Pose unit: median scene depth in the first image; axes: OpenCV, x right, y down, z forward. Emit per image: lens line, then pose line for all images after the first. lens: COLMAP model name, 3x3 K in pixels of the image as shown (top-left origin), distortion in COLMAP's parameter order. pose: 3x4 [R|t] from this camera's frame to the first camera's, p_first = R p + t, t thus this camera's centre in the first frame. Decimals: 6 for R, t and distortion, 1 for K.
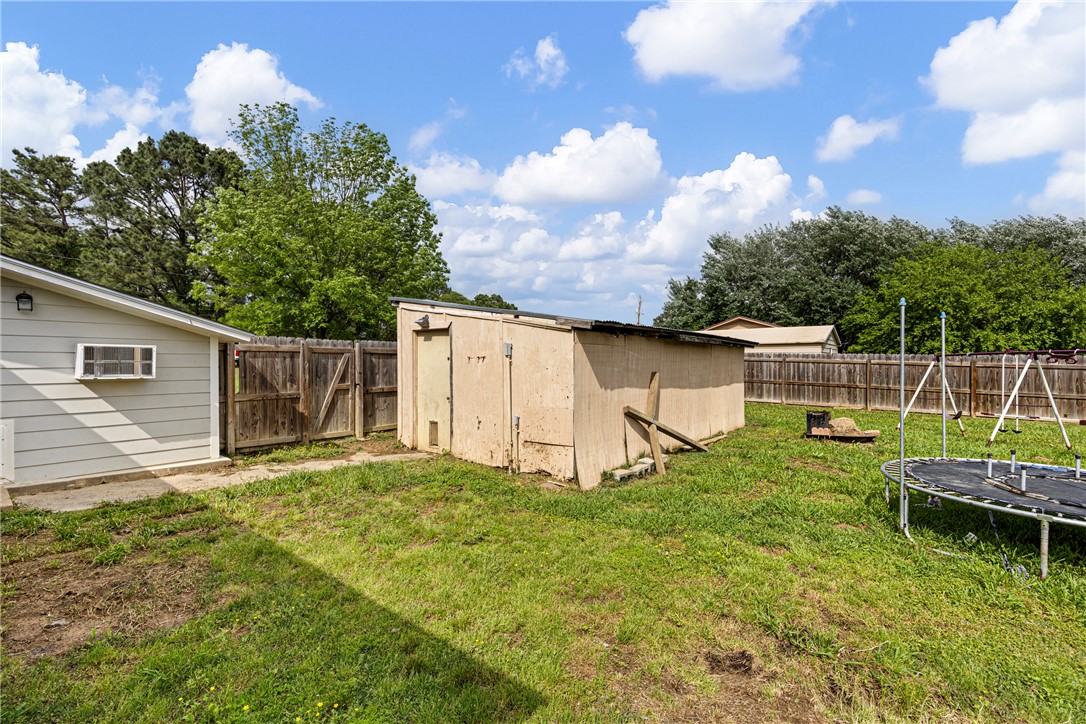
lens RADIAL K [[470.5, 0, 543.0], [0, 470.5, 362.0], [0, 0, 1]] dist [-0.000716, -0.000052]
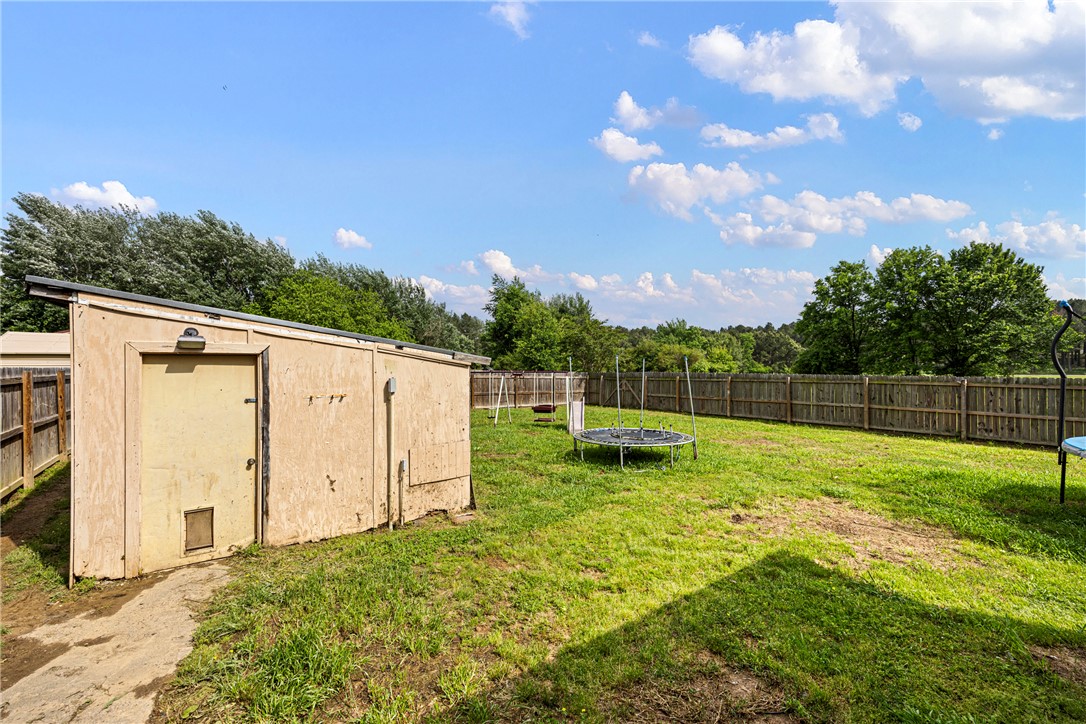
lens RADIAL K [[470.5, 0, 543.0], [0, 470.5, 362.0], [0, 0, 1]] dist [-0.000716, -0.000052]
pose [[0.242901, 0.002470, 0.970048, -0.805216], [0.004899, 0.999981, -0.003773, -0.061846], [-0.970039, 0.005669, 0.242884, 0.501424]]
